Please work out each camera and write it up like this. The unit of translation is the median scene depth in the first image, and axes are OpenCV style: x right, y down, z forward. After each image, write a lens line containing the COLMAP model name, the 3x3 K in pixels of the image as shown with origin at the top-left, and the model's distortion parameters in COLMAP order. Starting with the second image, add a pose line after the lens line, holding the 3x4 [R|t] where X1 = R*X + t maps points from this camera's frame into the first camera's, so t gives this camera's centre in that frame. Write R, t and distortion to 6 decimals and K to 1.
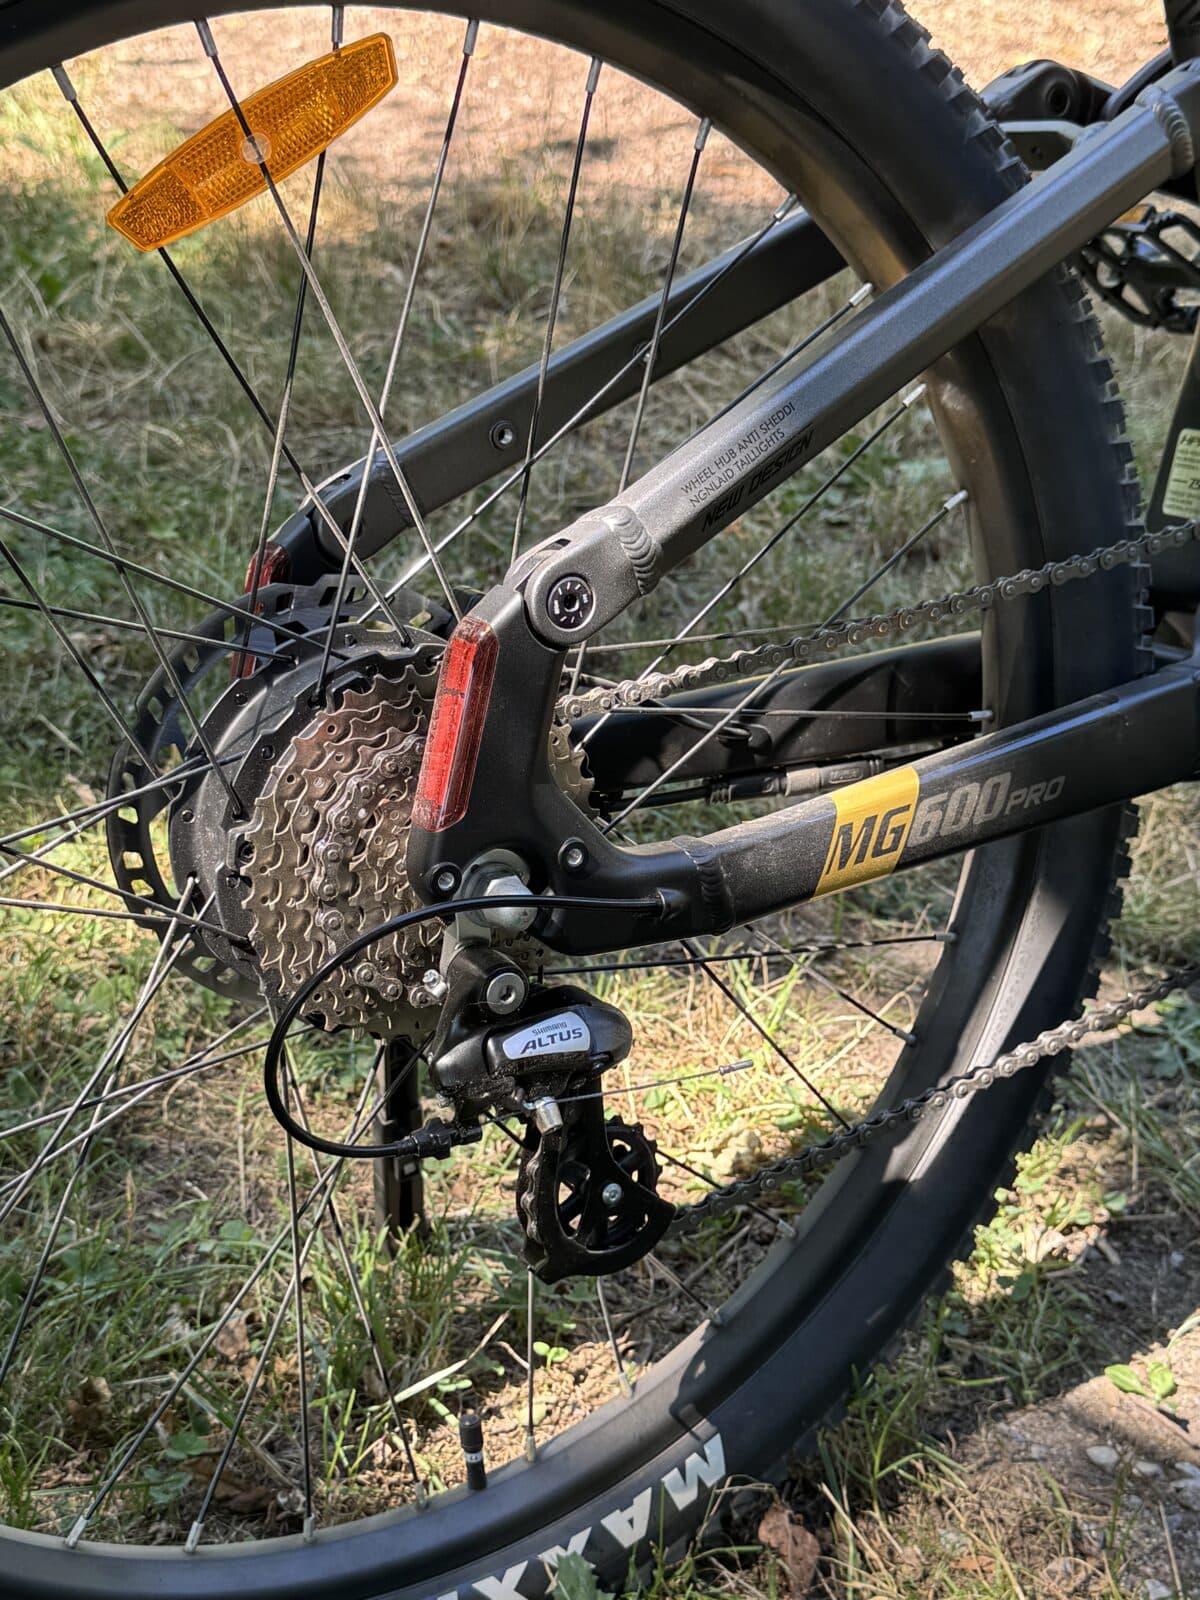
lens RADIAL K [[2189.8, 0, 599.9], [0, 2189.8, 802.7], [0, 0, 1]] dist [0.080394, 0.000000]
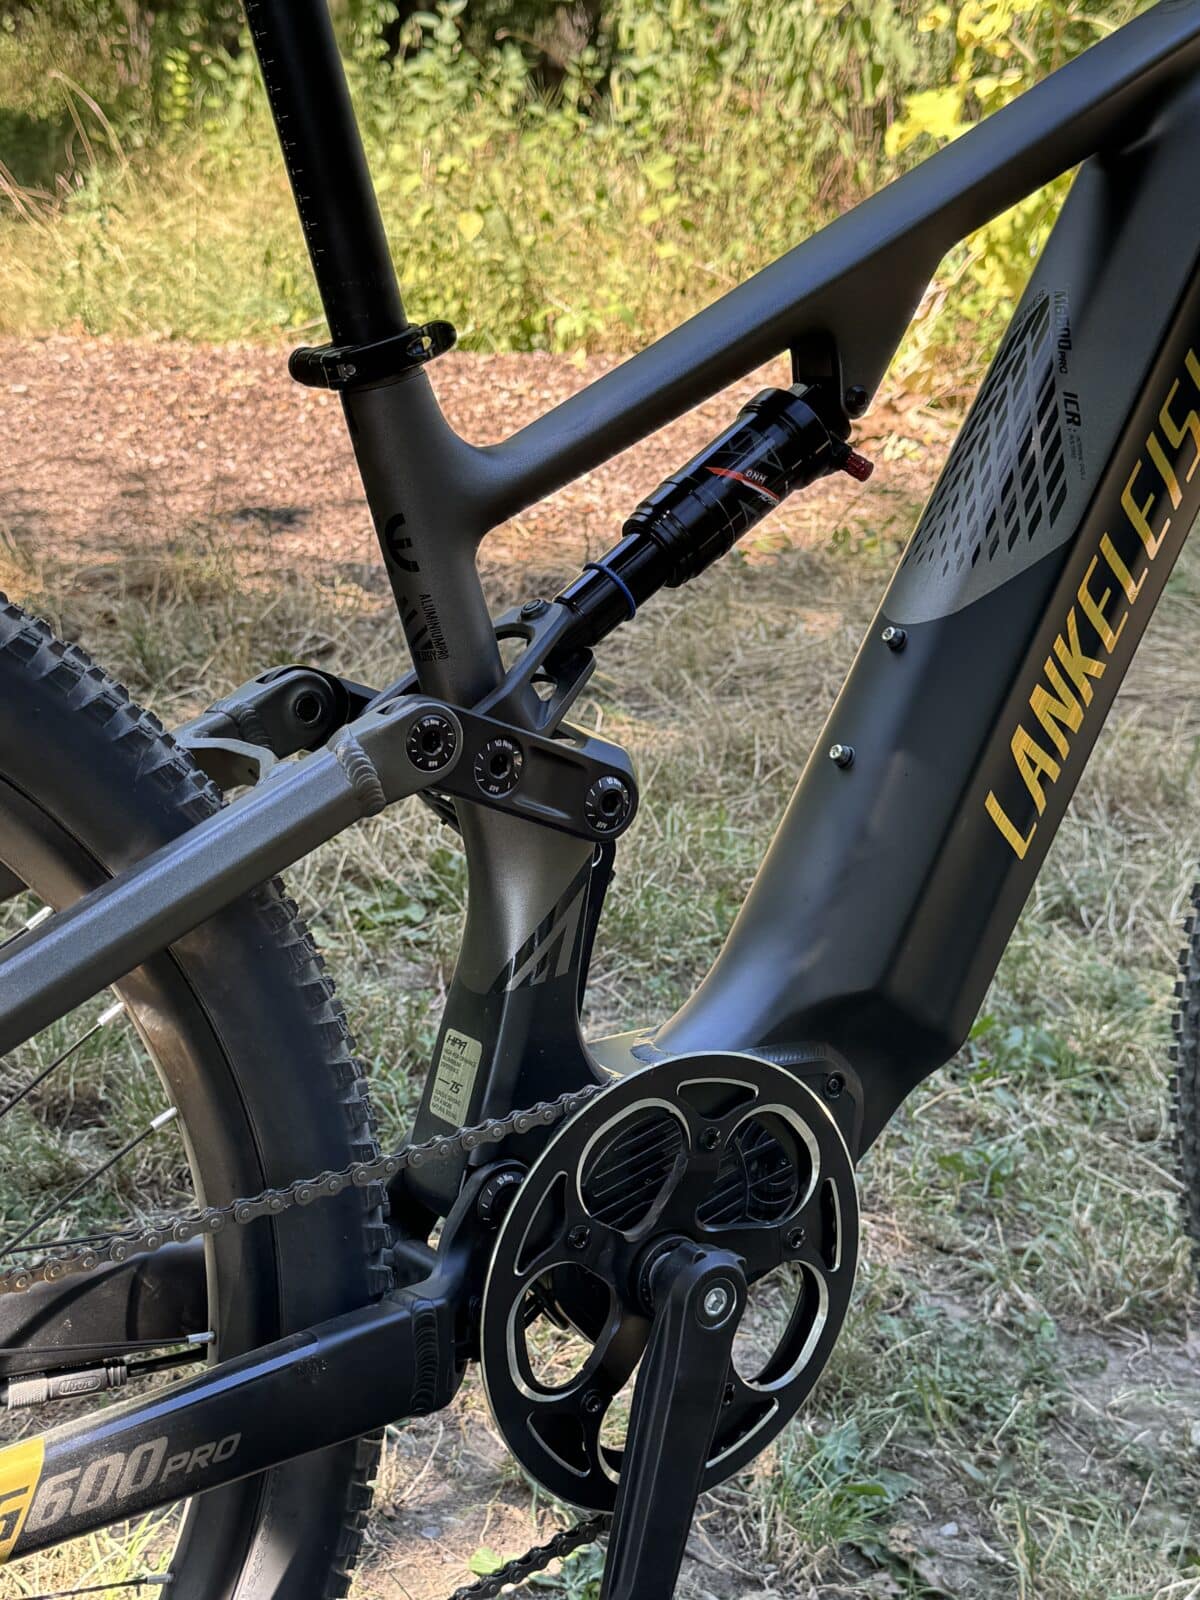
lens RADIAL K [[2189.8, 0, 601.5], [0, 2189.8, 793.6], [0, 0, 1]] dist [0.080394, 0.000000]
pose [[0.994303, 0.046774, 0.095777, 0.253122], [-0.032640, 0.989017, -0.144154, -0.145504], [-0.101468, 0.140207, 0.984909, 0.022590]]
